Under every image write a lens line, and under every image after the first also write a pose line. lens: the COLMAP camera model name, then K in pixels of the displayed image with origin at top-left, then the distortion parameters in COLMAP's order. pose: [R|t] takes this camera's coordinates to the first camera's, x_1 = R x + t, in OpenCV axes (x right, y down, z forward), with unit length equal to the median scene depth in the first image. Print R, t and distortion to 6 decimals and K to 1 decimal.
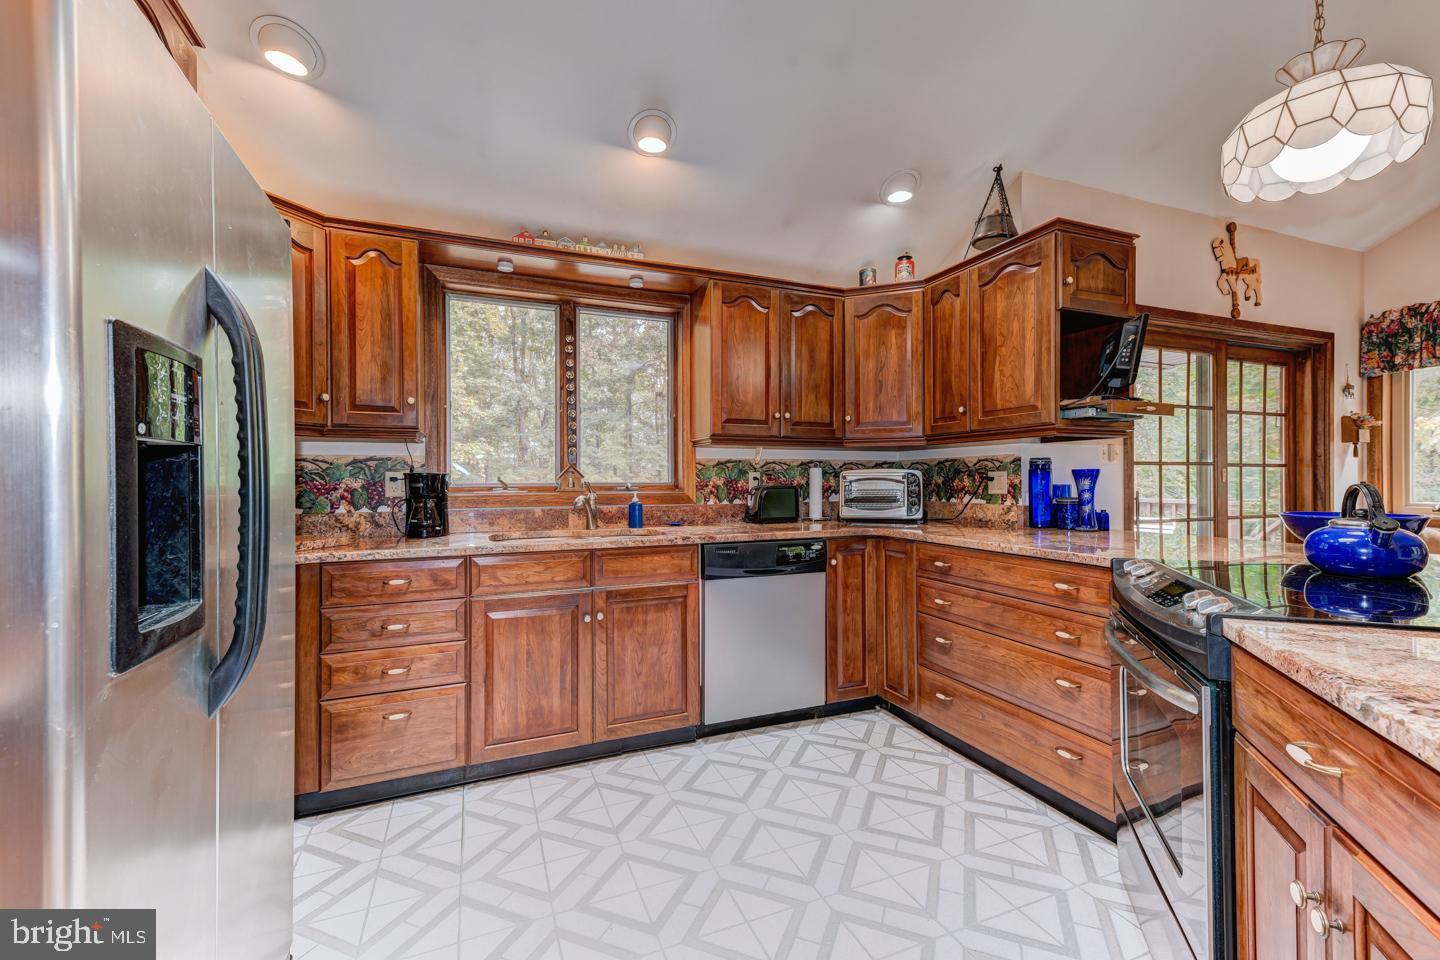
lens RADIAL K [[615.1, 0, 723.6], [0, 615.1, 483.1], [0, 0, 1]] dist [0.016825, -0.000371]
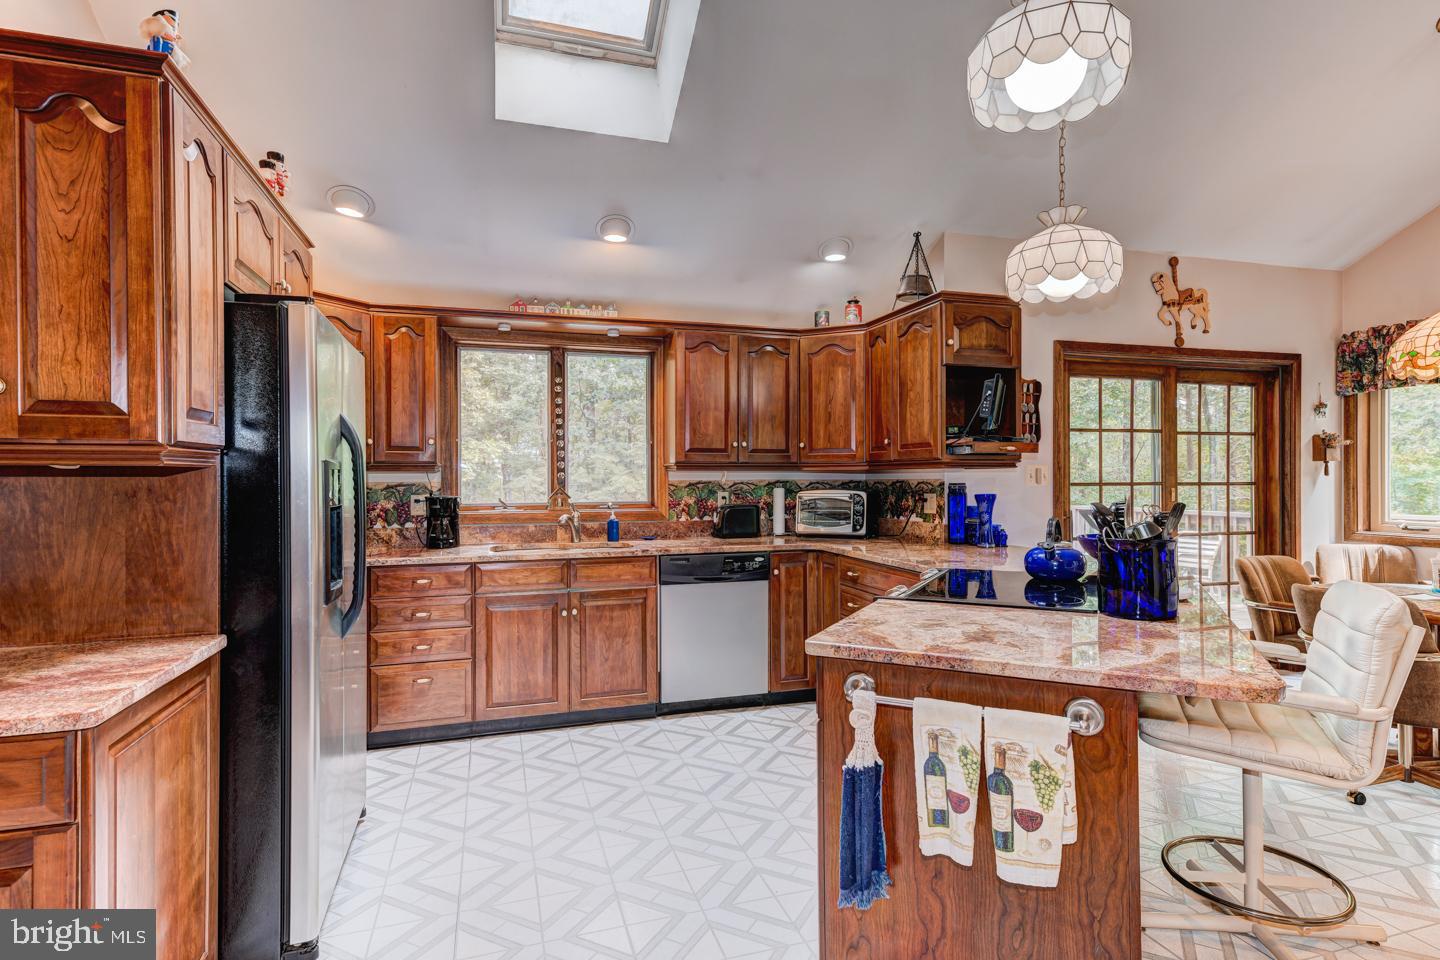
lens RADIAL K [[755.6, 0, 720.3], [0, 755.6, 481.5], [0, 0, 1]] dist [0.006825, 0.001461]
pose [[0.995922, 0.000432, -0.090214, 0.202034], [-0.000396, 1.000000, 0.000422, -0.044725], [0.090215, -0.000385, 0.995922, -0.441644]]
